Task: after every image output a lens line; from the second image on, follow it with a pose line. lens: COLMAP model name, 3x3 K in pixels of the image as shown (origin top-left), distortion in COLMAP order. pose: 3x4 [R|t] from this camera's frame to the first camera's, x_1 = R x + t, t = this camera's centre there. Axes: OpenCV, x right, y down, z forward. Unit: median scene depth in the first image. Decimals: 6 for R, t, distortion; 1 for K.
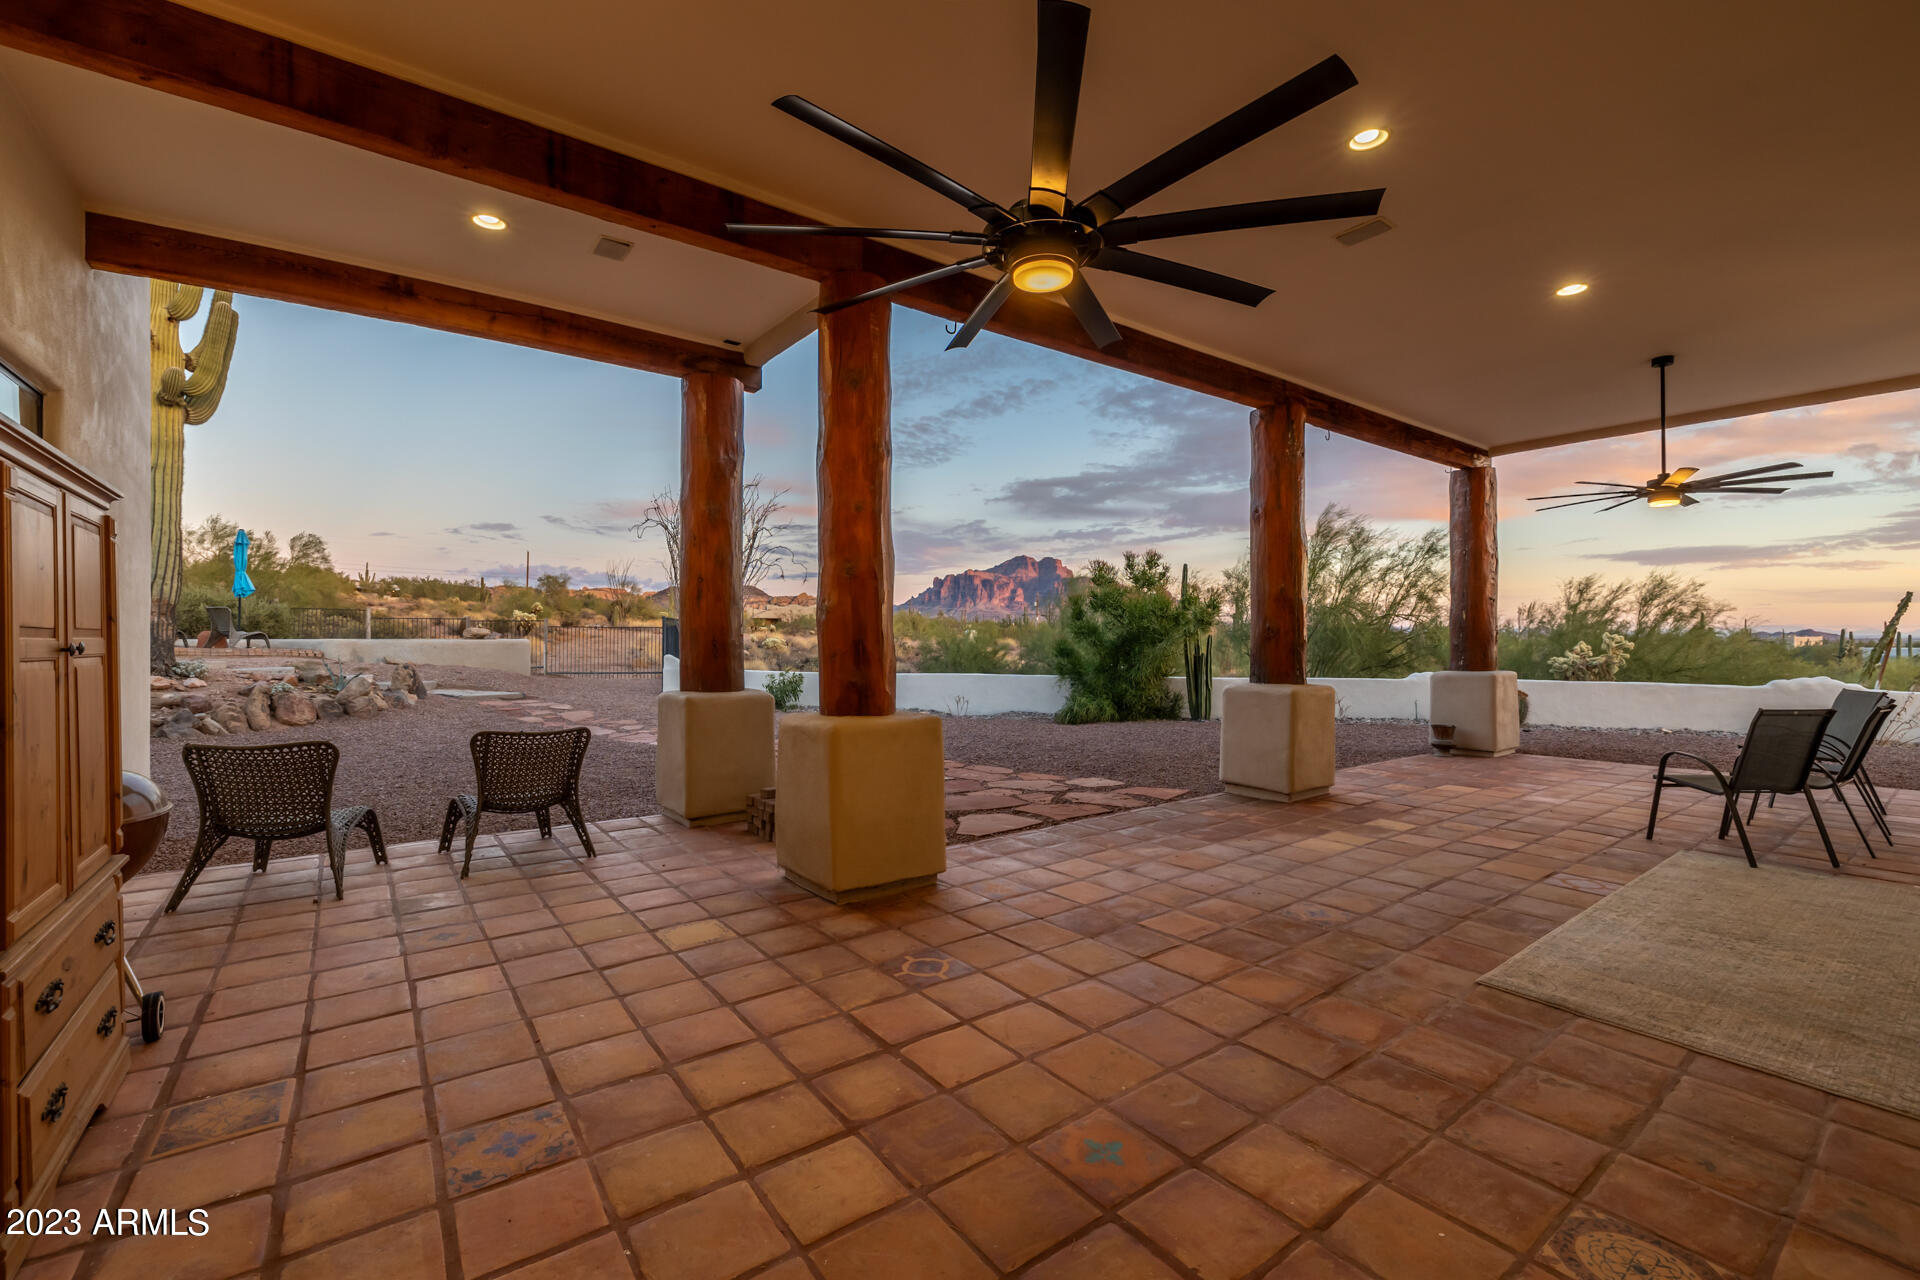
lens RADIAL K [[810.6, 0, 950.4], [0, 810.6, 631.8], [0, 0, 1]] dist [0.001930, -0.000458]
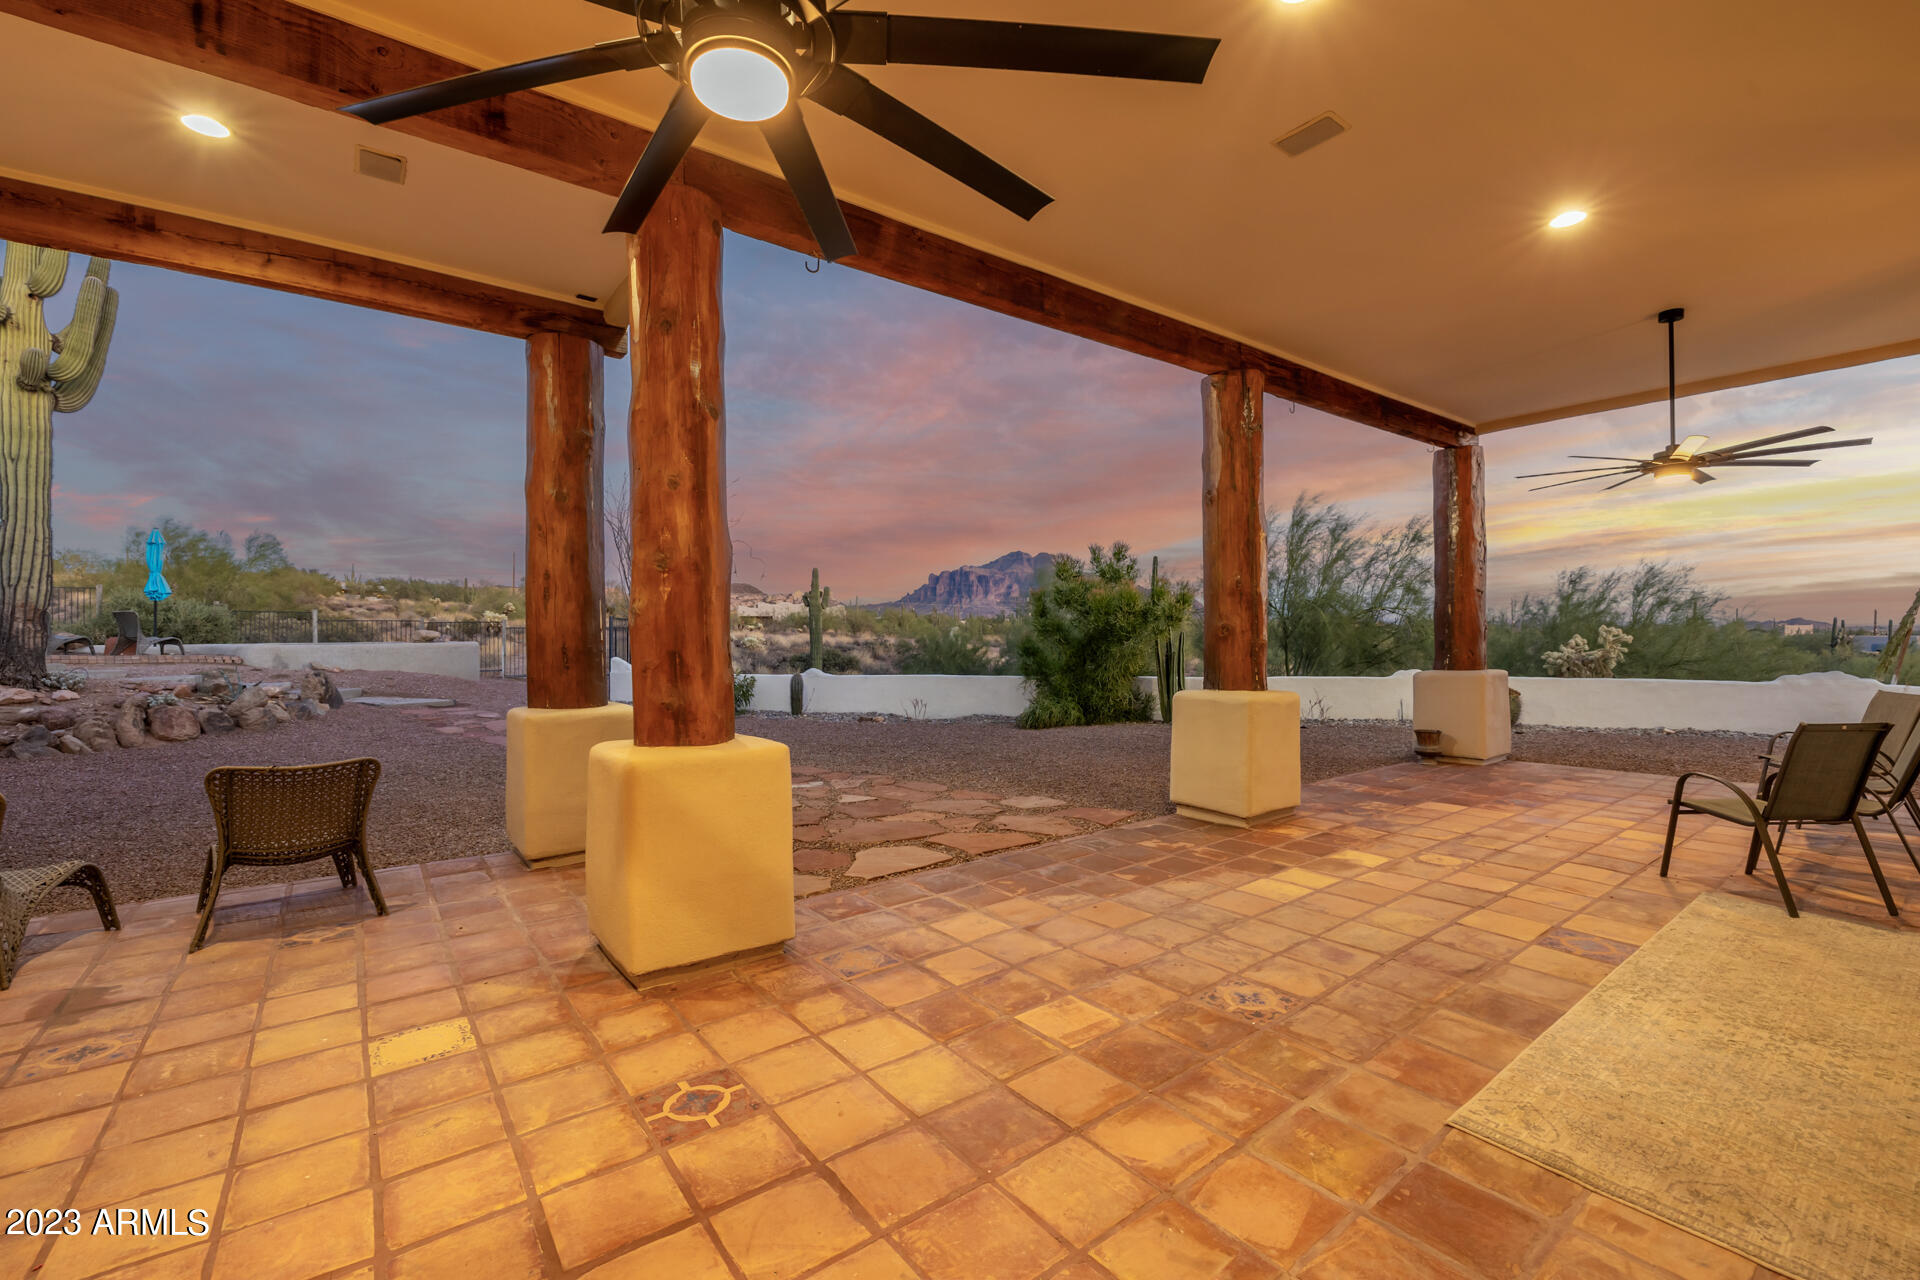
lens RADIAL K [[810.6, 0, 950.4], [0, 810.6, 631.8], [0, 0, 1]] dist [0.001930, -0.000458]
pose [[0.999944, -0.009003, 0.005498, 0.049234], [0.008977, 0.999949, 0.004692, -0.003066], [-0.005540, -0.004642, 0.999974, 0.067346]]
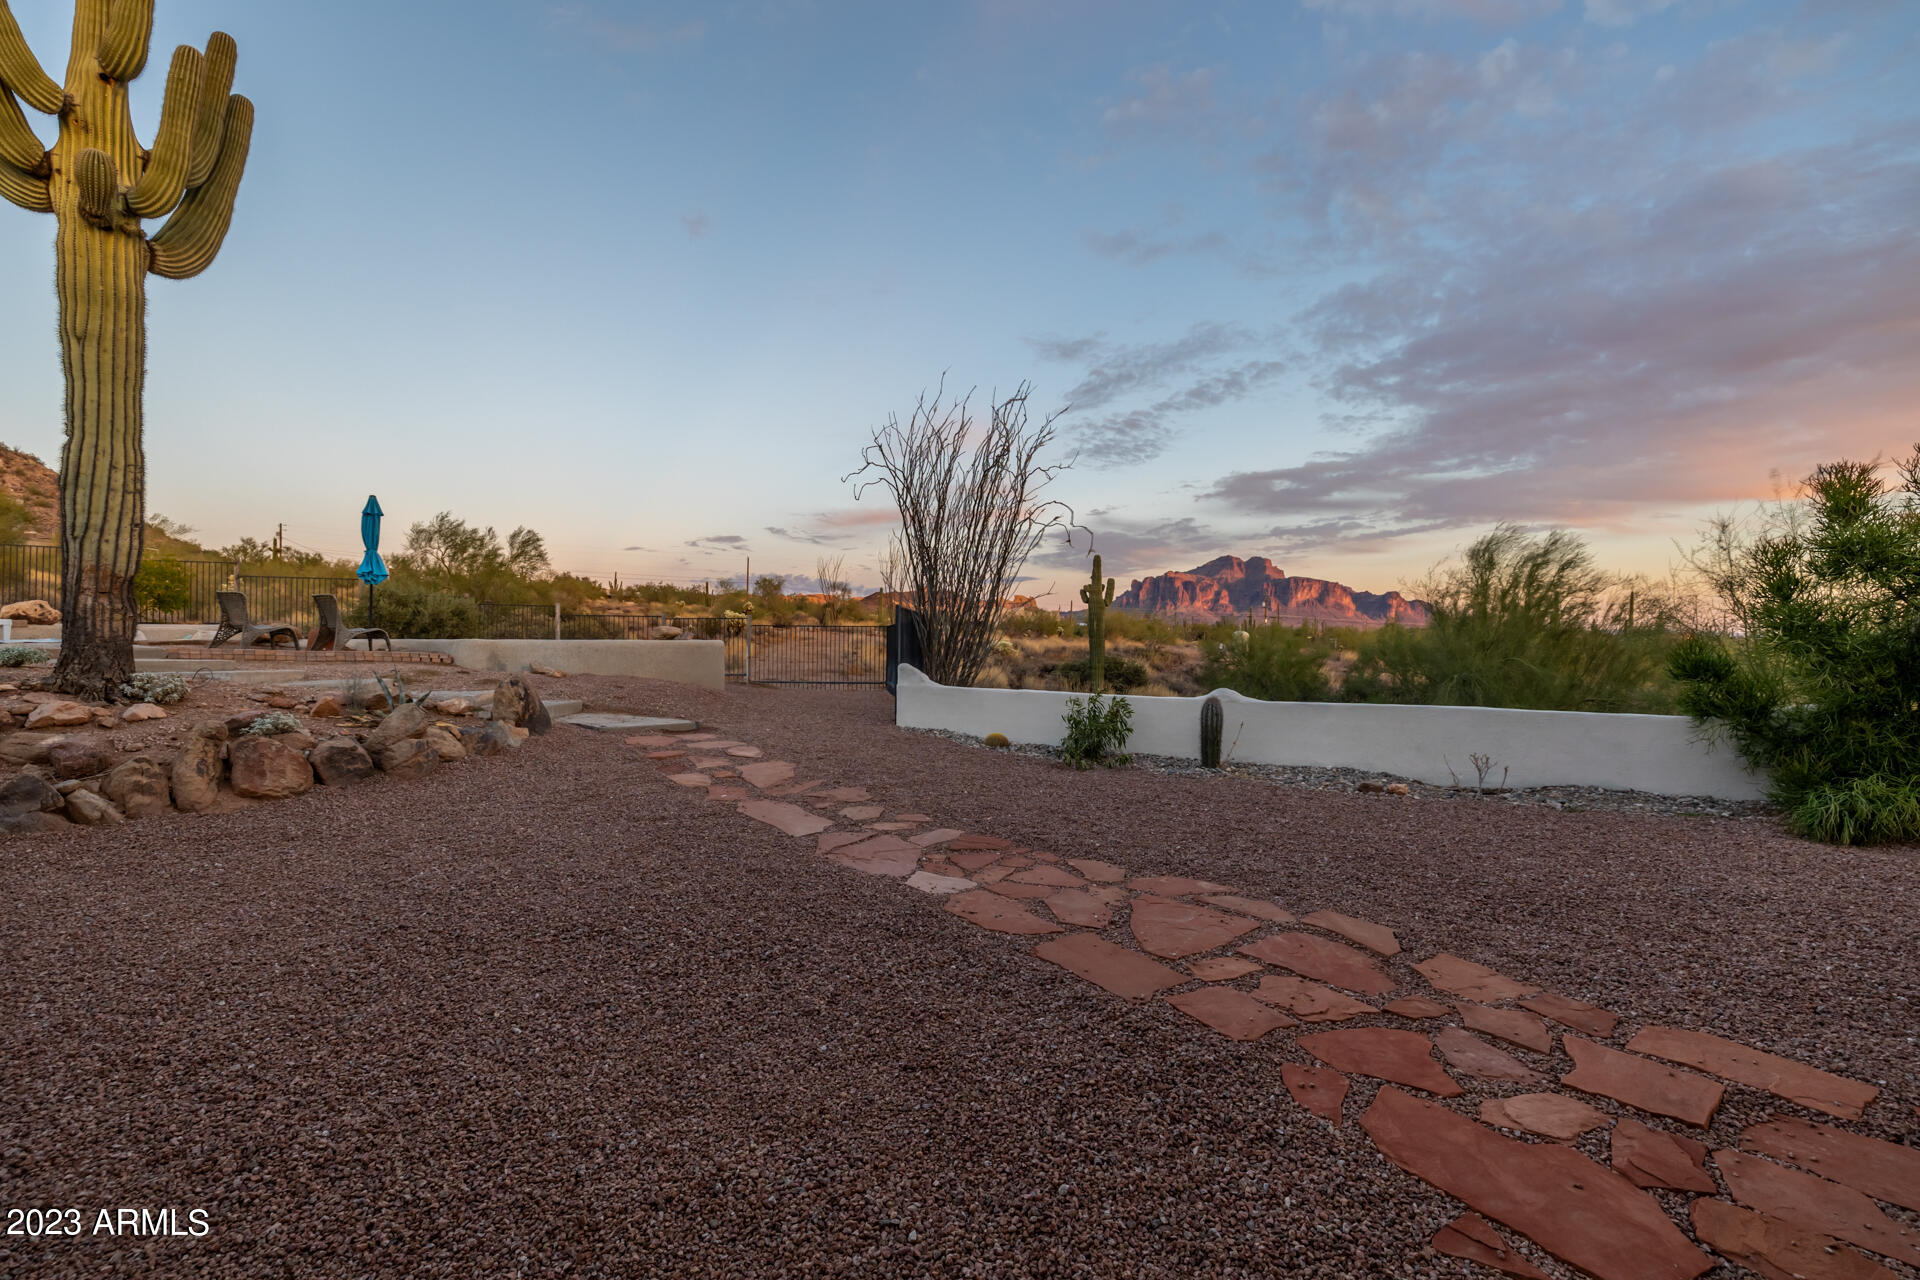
lens RADIAL K [[815.1, 0, 952.3], [0, 815.1, 636.8], [0, 0, 1]] dist [0.001294, -0.000112]
pose [[0.971493, 0.001142, -0.237065, -0.197489], [-0.000781, 0.999998, 0.001616, 0.006909], [0.237066, -0.001385, 0.971492, 0.474026]]
